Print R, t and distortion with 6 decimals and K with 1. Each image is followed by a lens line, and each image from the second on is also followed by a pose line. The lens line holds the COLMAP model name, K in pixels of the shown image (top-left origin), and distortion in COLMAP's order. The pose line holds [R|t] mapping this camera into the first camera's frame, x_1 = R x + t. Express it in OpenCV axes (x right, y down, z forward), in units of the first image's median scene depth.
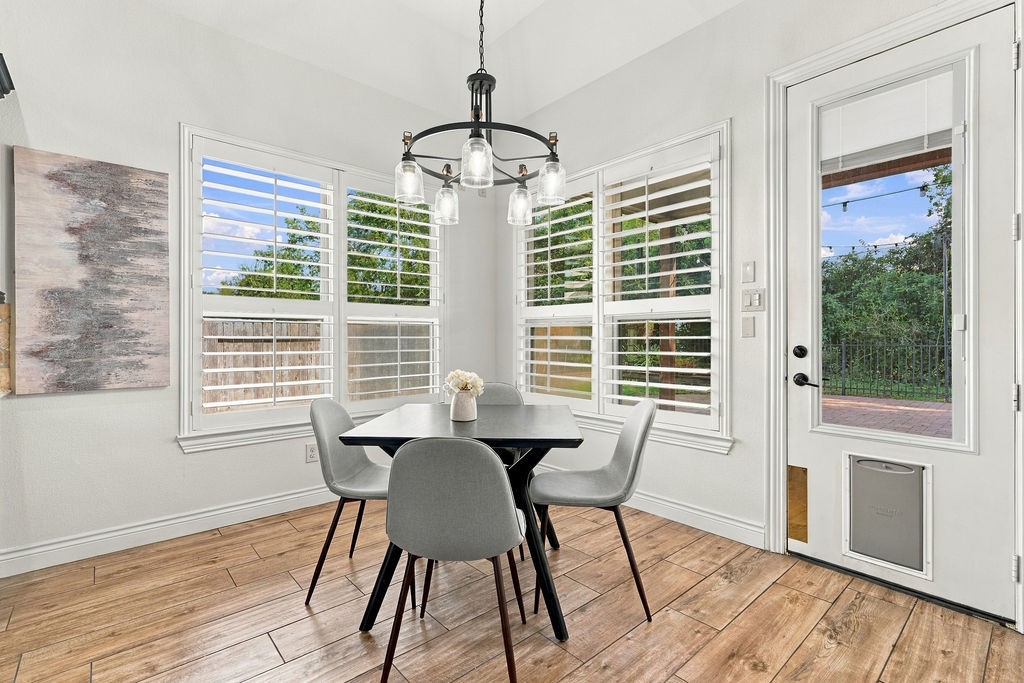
lens RADIAL K [[463.8, 0, 512.9], [0, 463.8, 336.6], [0, 0, 1]] dist [-0.001911, -0.000415]
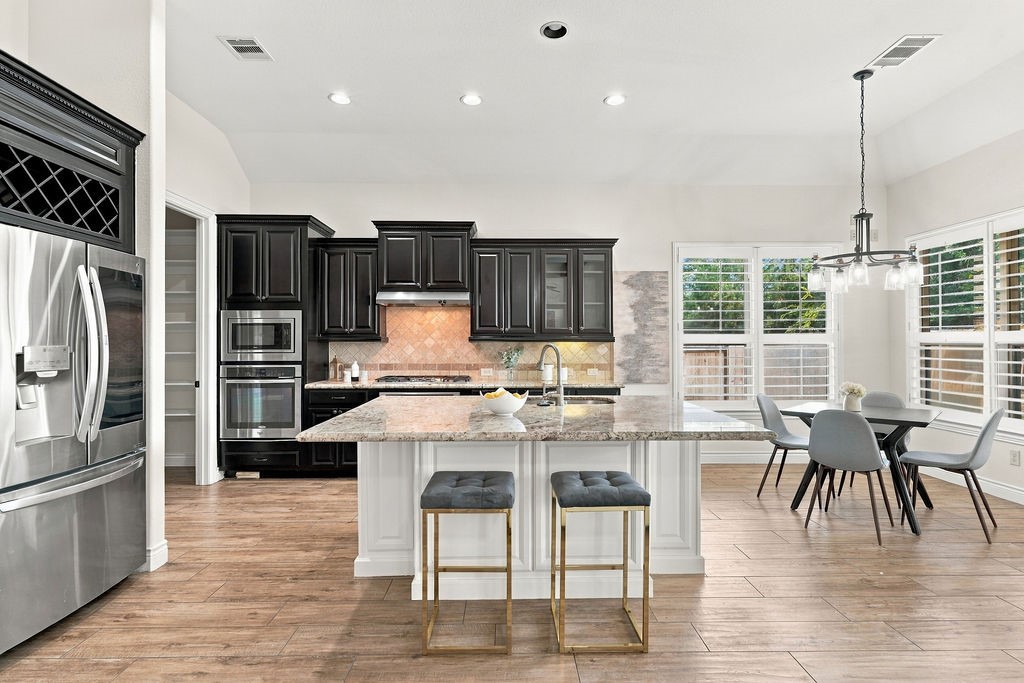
lens RADIAL K [[526.9, 0, 507.4], [0, 526.9, 338.9], [0, 0, 1]] dist [-0.001920, -0.001600]
pose [[0.759726, -0.005132, -0.650224, 0.168489], [0.000937, 0.999976, -0.006799, -0.063990], [0.650243, 0.004556, 0.759712, -1.146897]]
